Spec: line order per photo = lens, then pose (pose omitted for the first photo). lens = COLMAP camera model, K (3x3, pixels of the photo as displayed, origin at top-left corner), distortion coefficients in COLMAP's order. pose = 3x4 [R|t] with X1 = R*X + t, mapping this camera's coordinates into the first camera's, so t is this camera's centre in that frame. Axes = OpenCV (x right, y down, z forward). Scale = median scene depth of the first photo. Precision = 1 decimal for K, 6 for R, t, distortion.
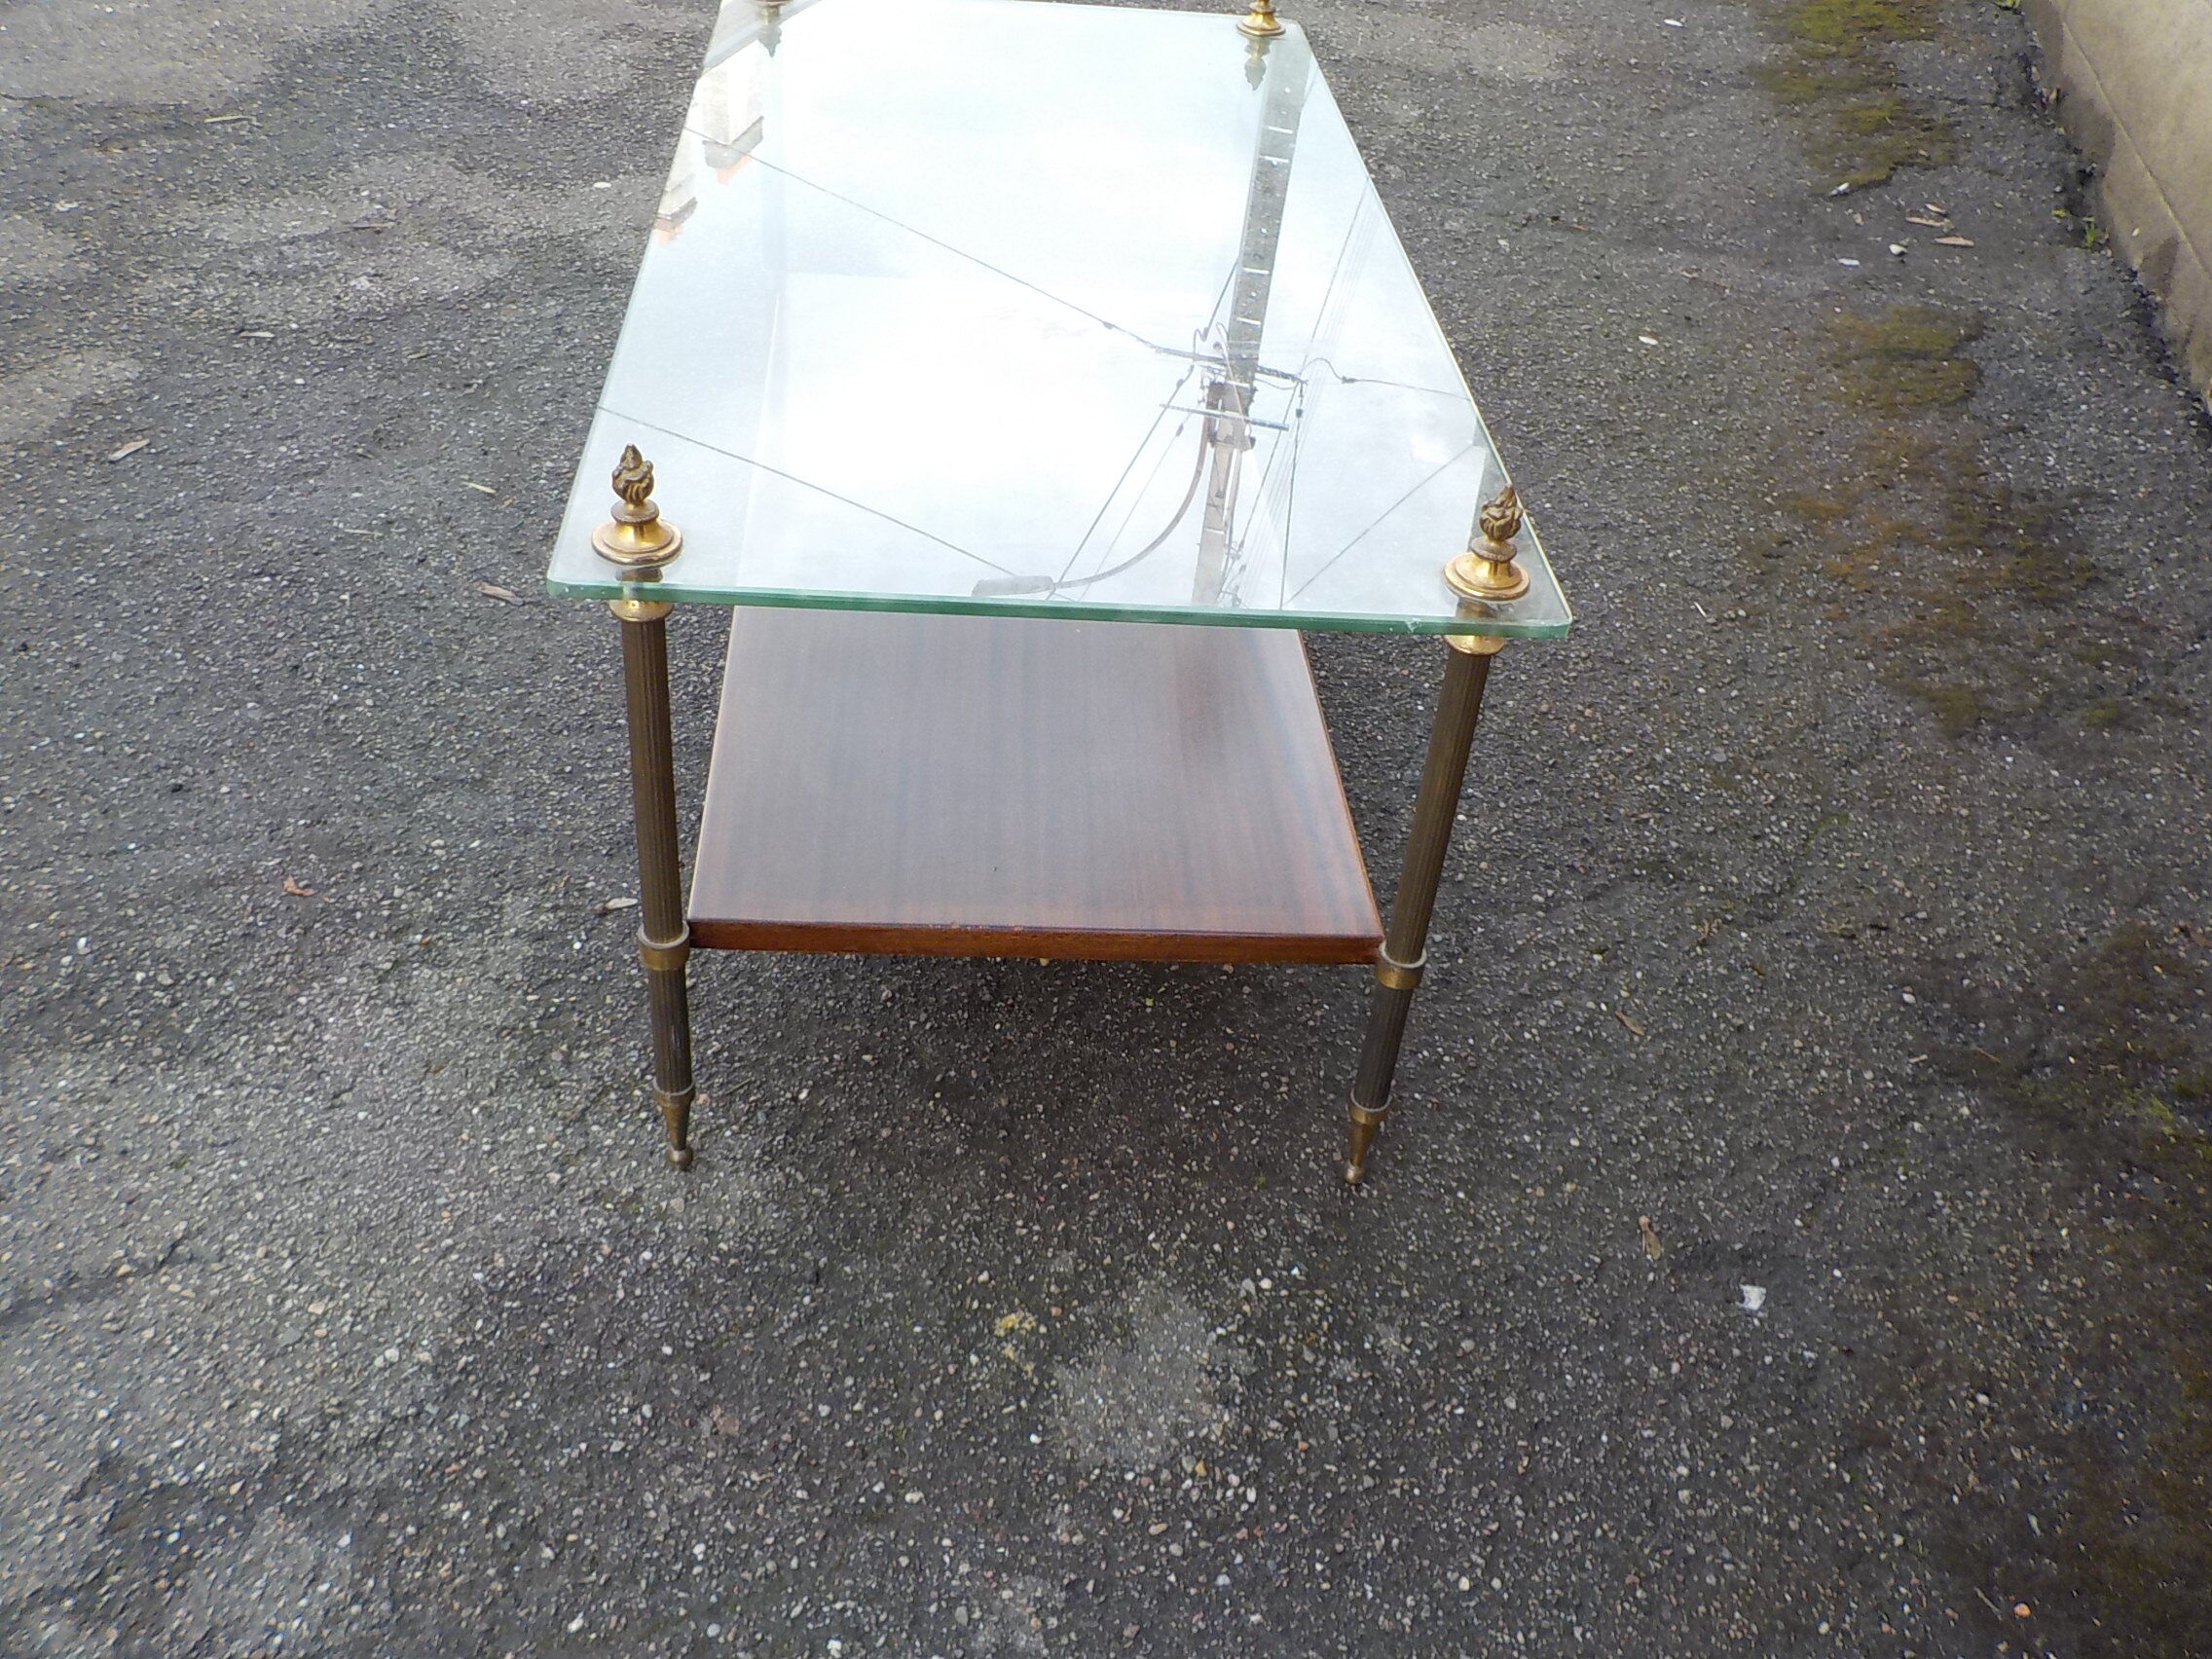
lens RADIAL K [[1986.3, 0, 1095.7], [0, 1986.3, 835.1], [0, 0, 1]] dist [0.012920, -0.011953]
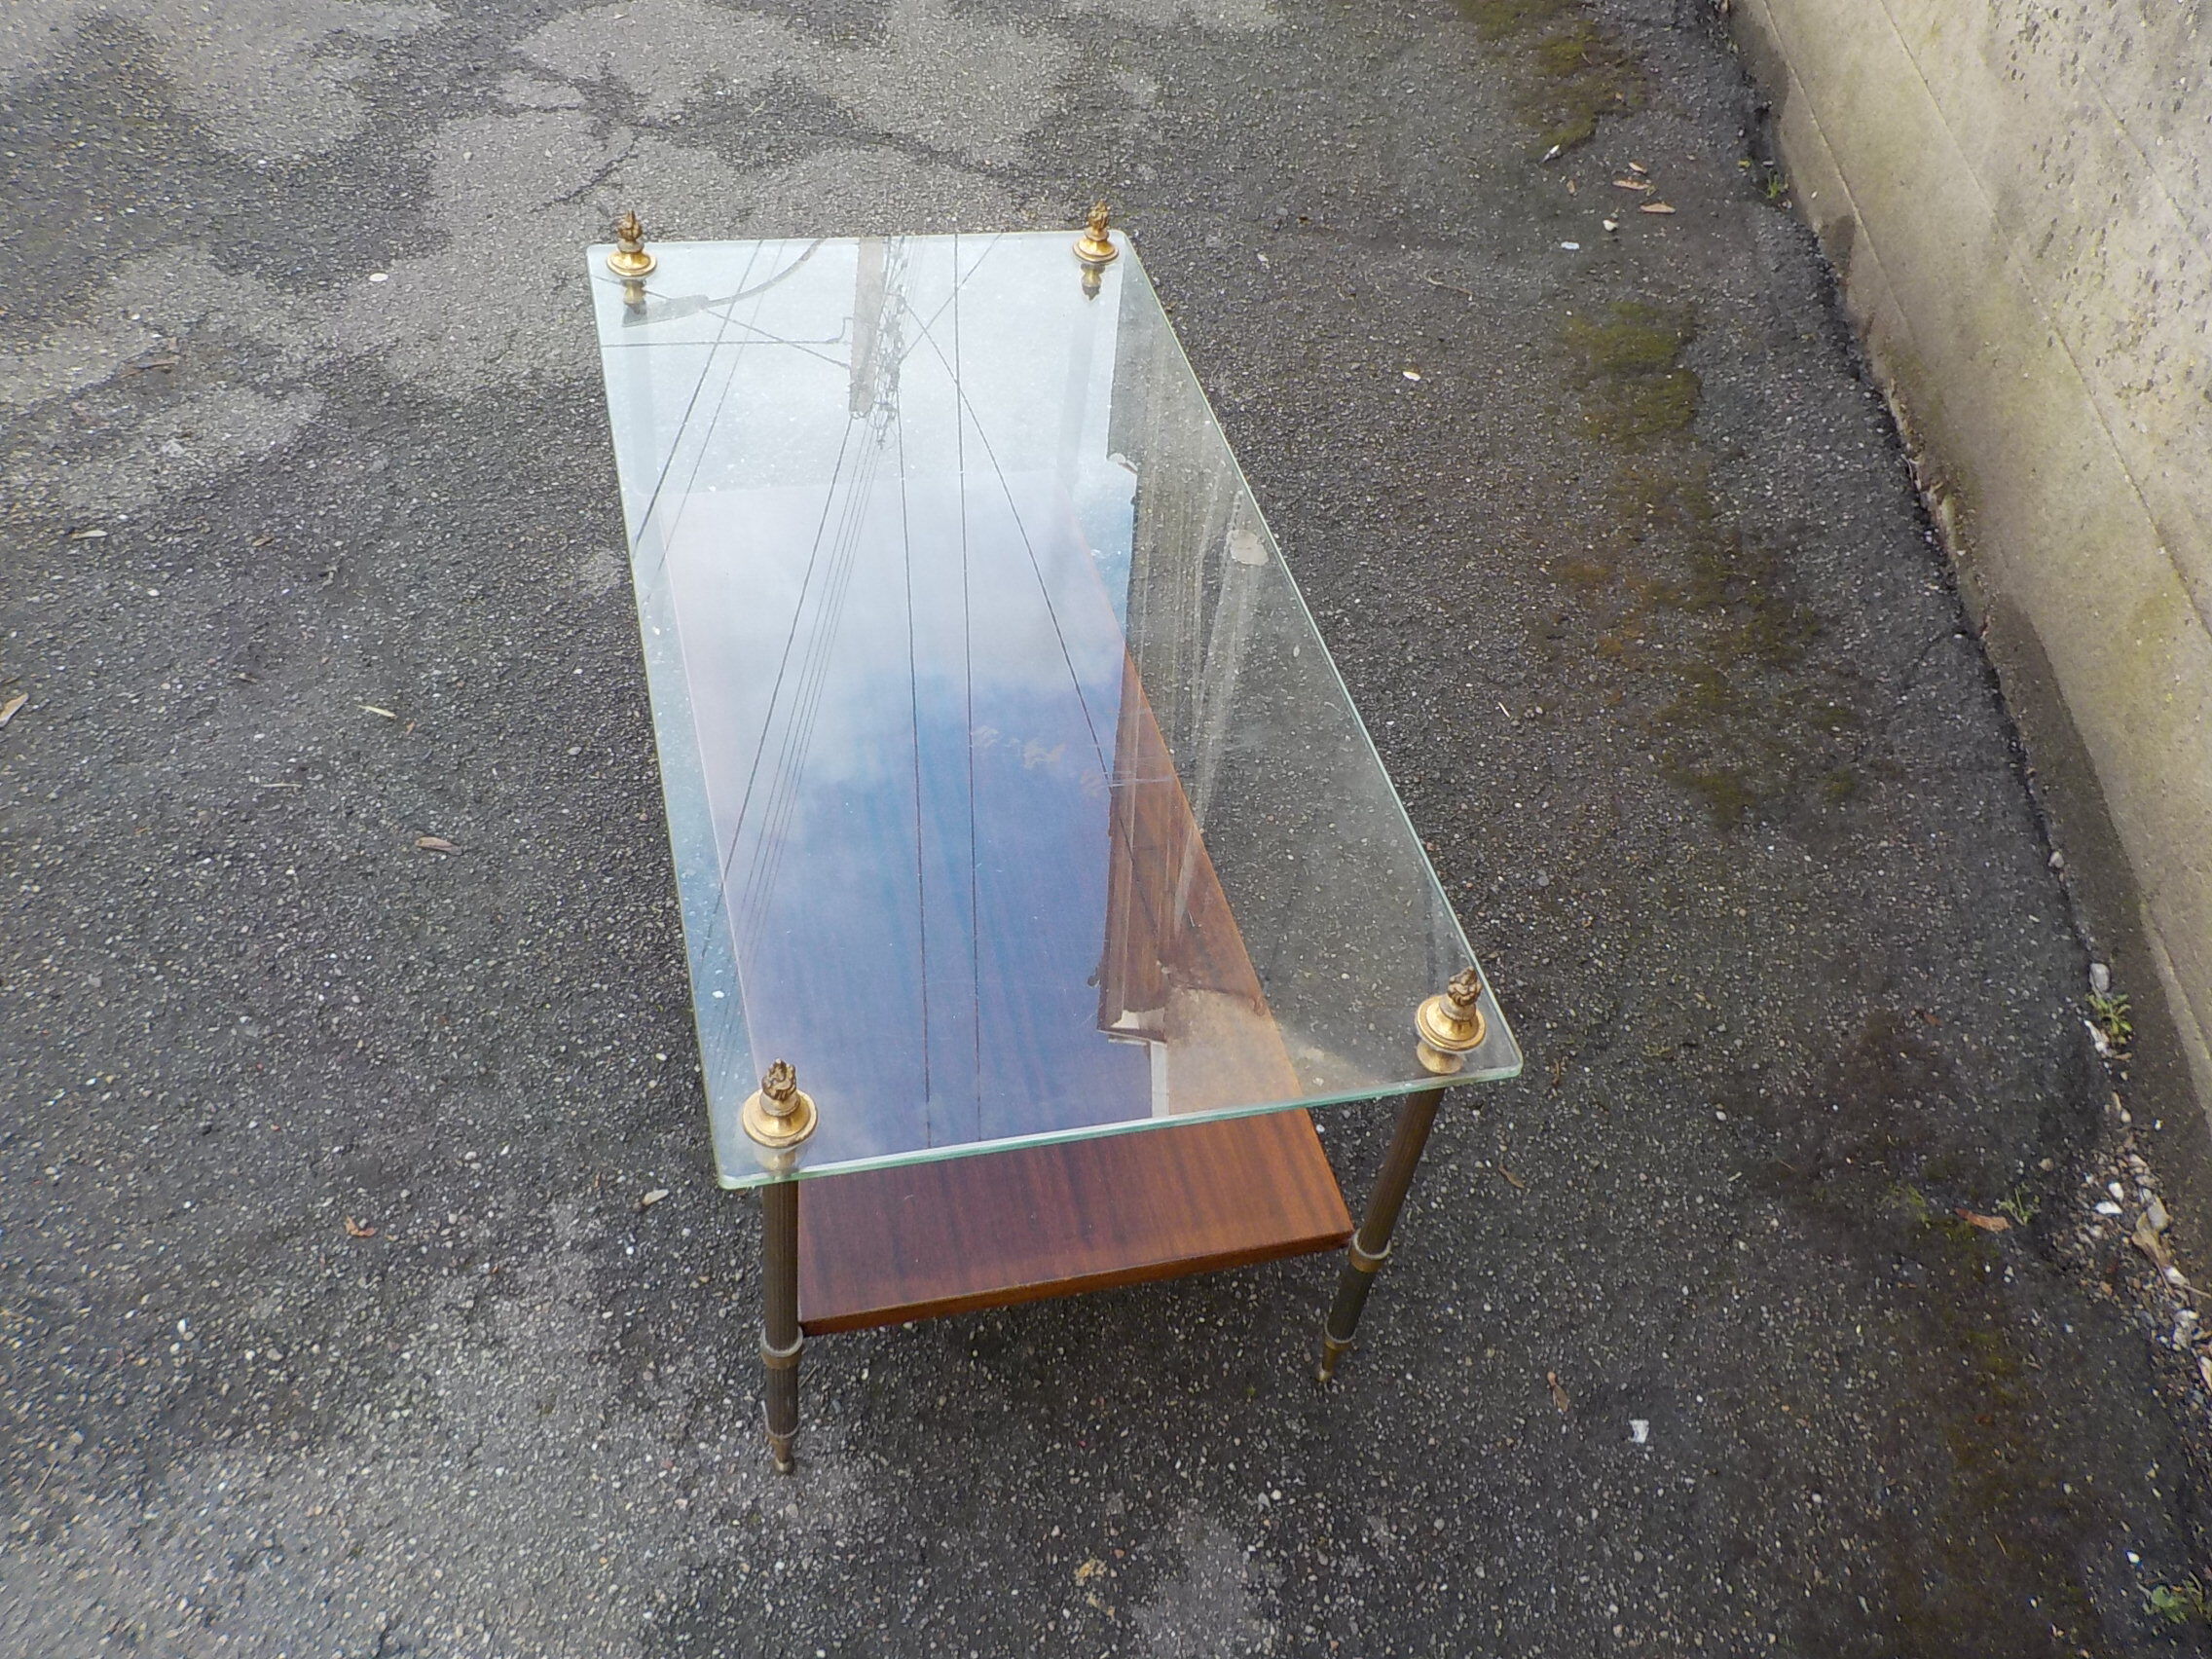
lens RADIAL K [[1986.3, 0, 1098.5], [0, 1986.3, 829.5], [0, 0, 1]] dist [0.012920, -0.011953]
pose [[0.982088, -0.116396, 0.148171, -0.123743], [0.091514, 0.982056, 0.164895, -0.308666], [-0.164705, -0.148382, 0.975118, -0.105718]]
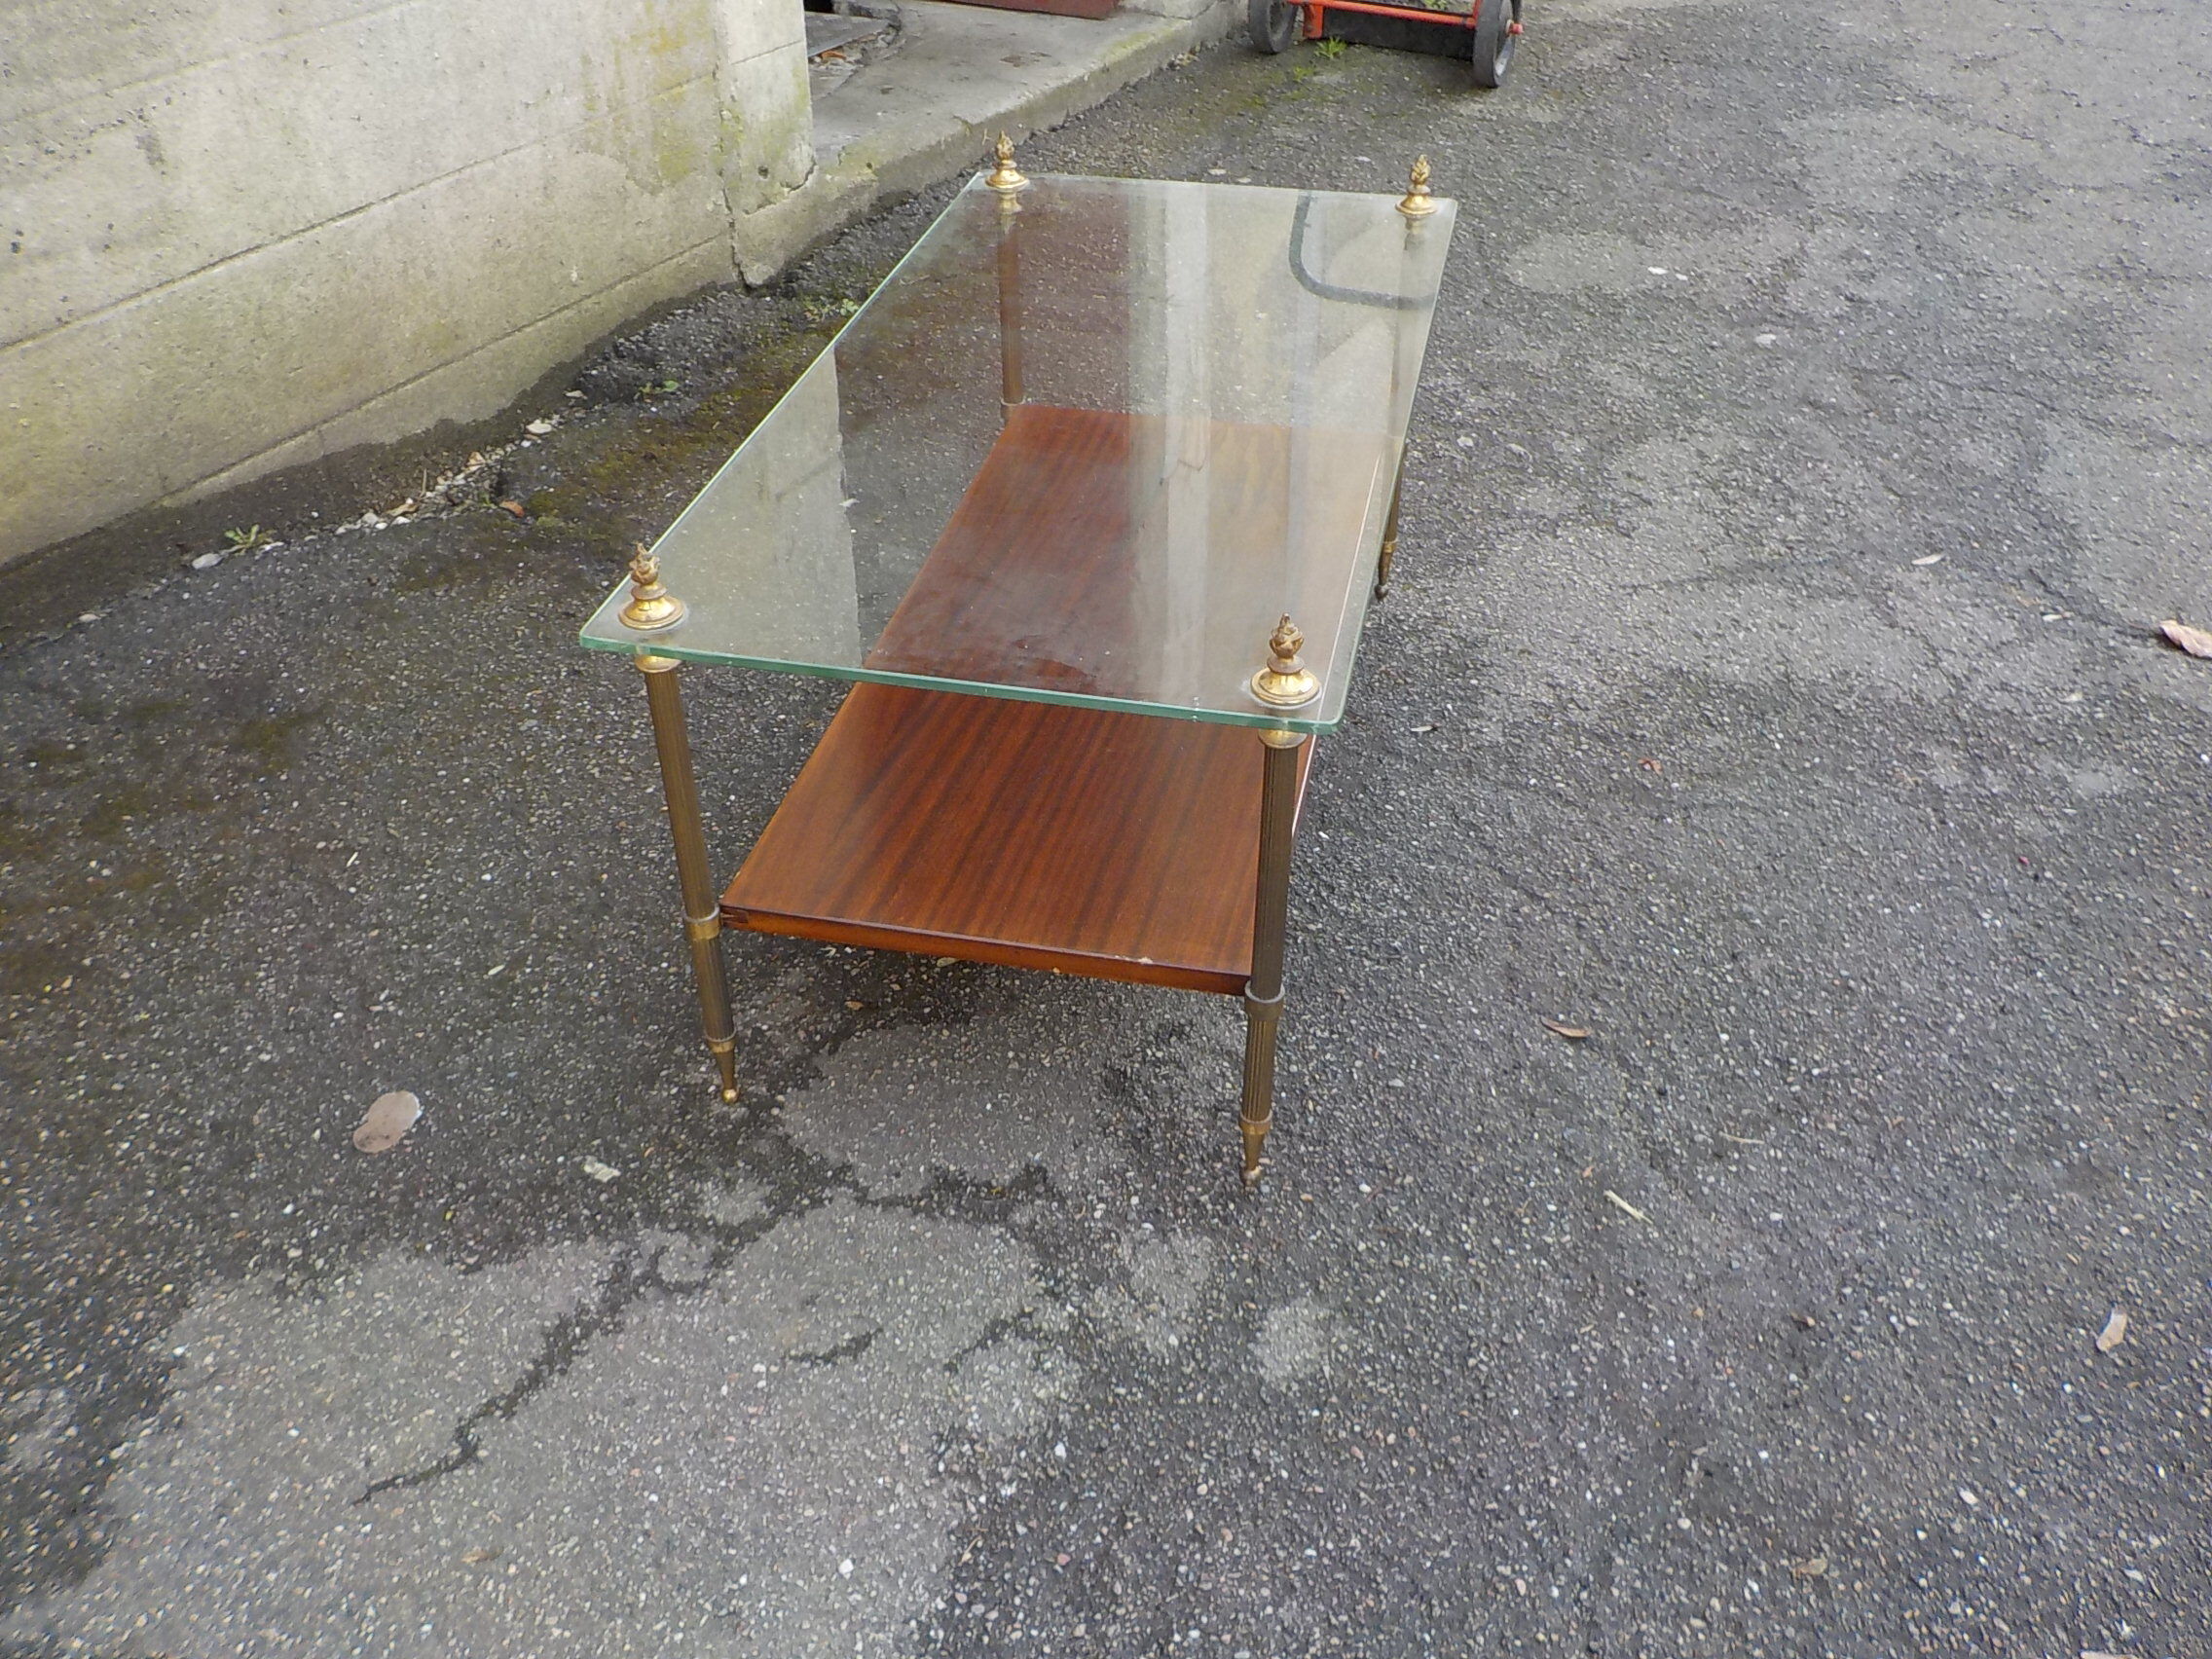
lens RADIAL K [[1986.3, 0, 1110.4], [0, 1986.3, 812.3], [0, 0, 1]] dist [0.012920, -0.011953]
pose [[-0.959068, -0.223259, 0.174194, -0.263862], [0.103662, 0.295647, 0.949656, -1.220701], [-0.263519, 0.928843, -0.260402, 1.370199]]
